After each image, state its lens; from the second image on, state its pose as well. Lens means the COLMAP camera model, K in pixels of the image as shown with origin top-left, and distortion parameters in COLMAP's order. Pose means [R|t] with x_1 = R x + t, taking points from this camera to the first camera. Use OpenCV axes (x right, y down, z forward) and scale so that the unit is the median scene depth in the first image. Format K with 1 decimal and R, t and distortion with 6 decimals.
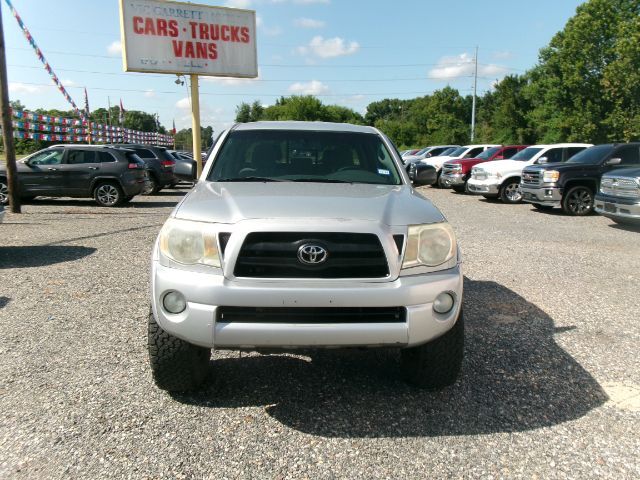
lens RADIAL K [[521.5, 0, 324.4], [0, 521.5, 240.3], [0, 0, 1]] dist [0.014365, 0.015716]
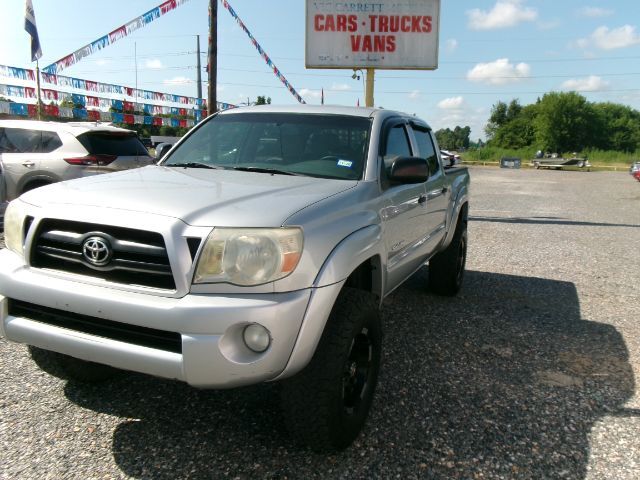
lens RADIAL K [[521.5, 0, 338.8], [0, 521.5, 238.7], [0, 0, 1]] dist [0.014365, 0.015716]
pose [[0.899749, 0.095218, -0.425894, 0.149070], [-0.096514, 0.995158, 0.018592, -0.009941], [0.425602, 0.024376, 0.904582, 0.091508]]
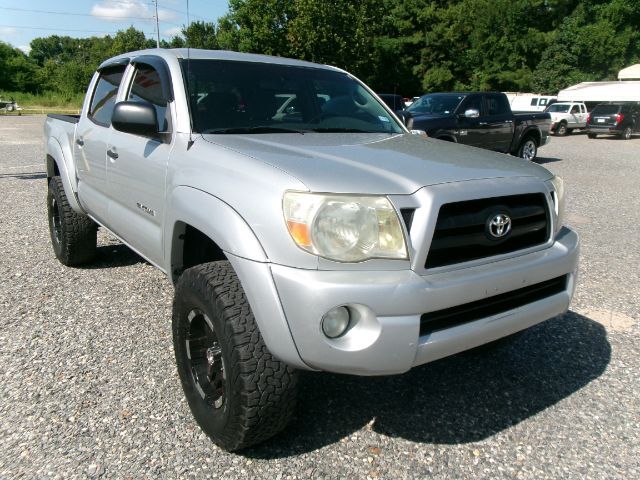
lens RADIAL K [[521.5, 0, 322.3], [0, 521.5, 242.9], [0, 0, 1]] dist [0.014365, 0.015716]
pose [[0.845645, -0.125883, 0.518689, -0.142910], [0.074218, 0.990082, 0.119286, -0.013080], [-0.528561, -0.062377, 0.846600, 0.105404]]
